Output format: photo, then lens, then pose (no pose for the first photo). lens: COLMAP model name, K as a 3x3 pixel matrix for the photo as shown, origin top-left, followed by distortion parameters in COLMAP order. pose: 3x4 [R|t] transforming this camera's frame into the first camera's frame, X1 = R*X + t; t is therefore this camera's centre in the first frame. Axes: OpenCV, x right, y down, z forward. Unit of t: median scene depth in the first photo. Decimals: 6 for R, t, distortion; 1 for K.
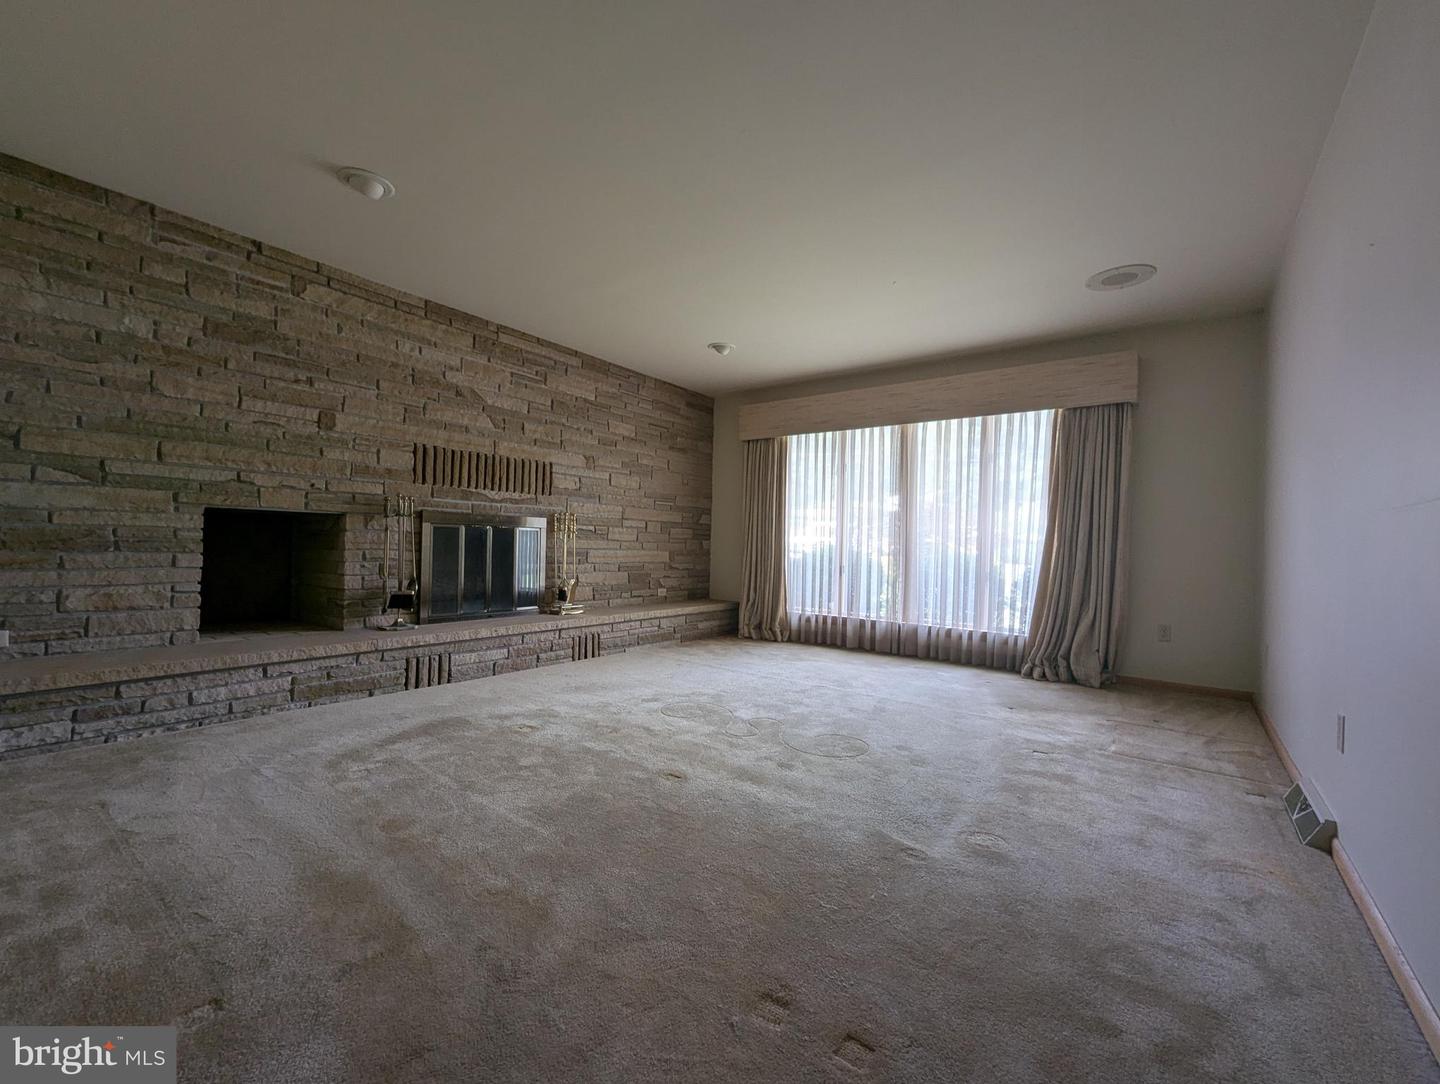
lens RADIAL K [[598.9, 0, 711.3], [0, 598.9, 543.4], [0, 0, 1]] dist [0.002557, -0.003056]
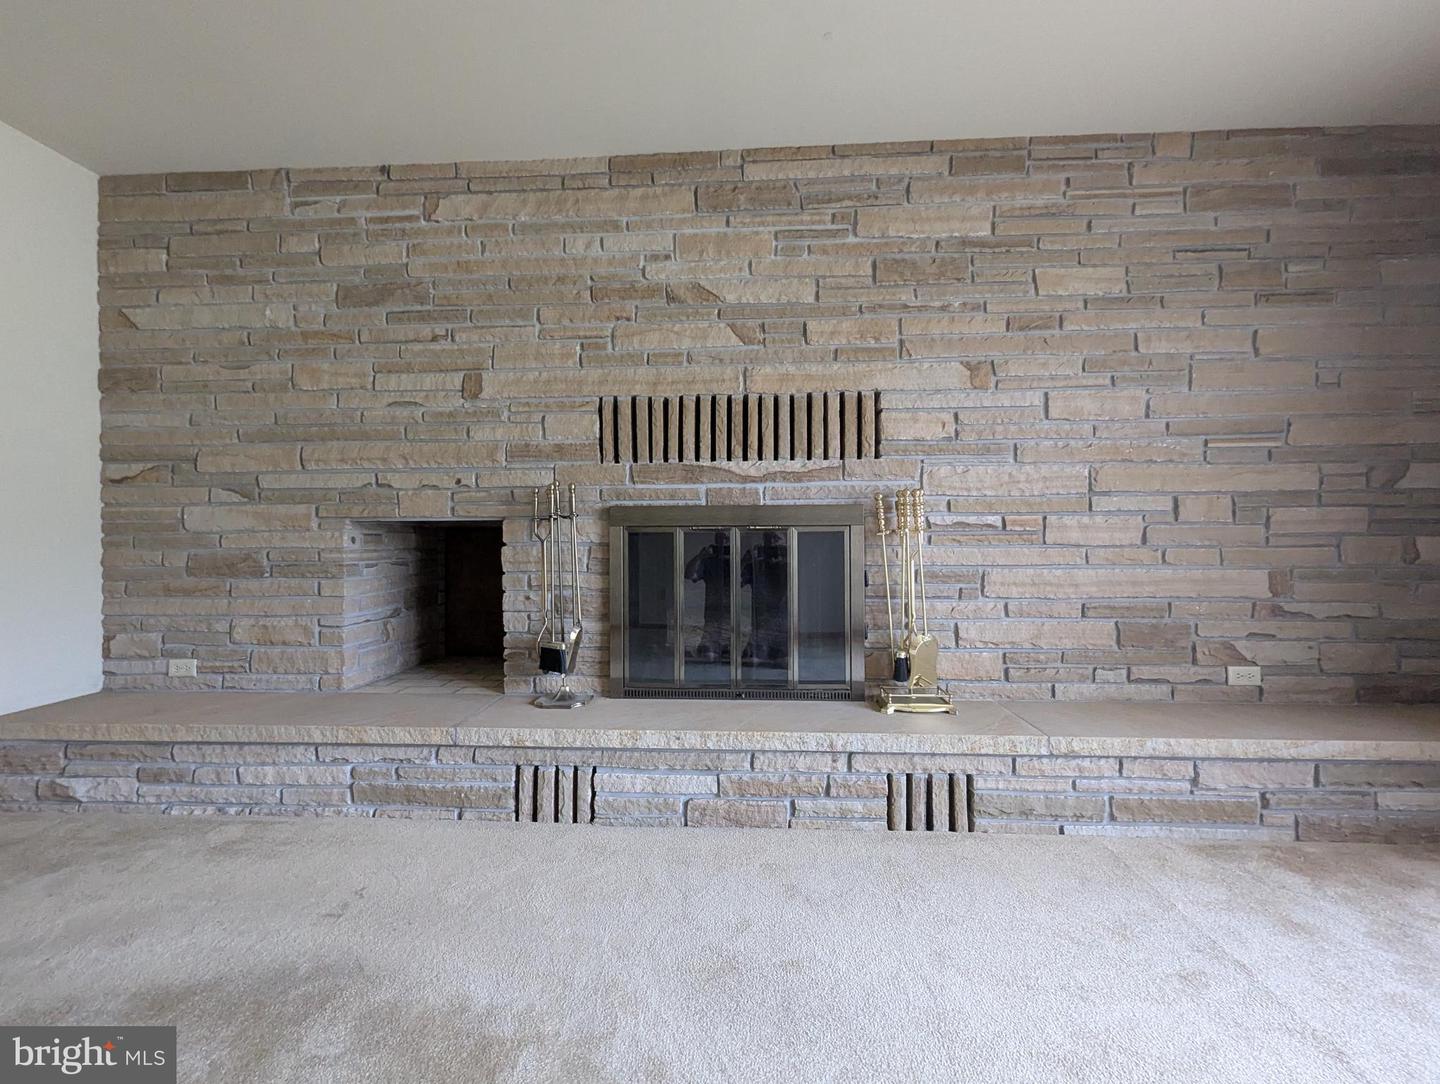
lens RADIAL K [[598.9, 0, 711.3], [0, 598.9, 543.4], [0, 0, 1]] dist [0.002557, -0.003056]
pose [[0.561460, -0.030135, -0.826955, 0.065897], [0.020078, 0.999539, -0.022792, -0.002398], [0.827260, -0.003807, 0.561806, 0.721297]]
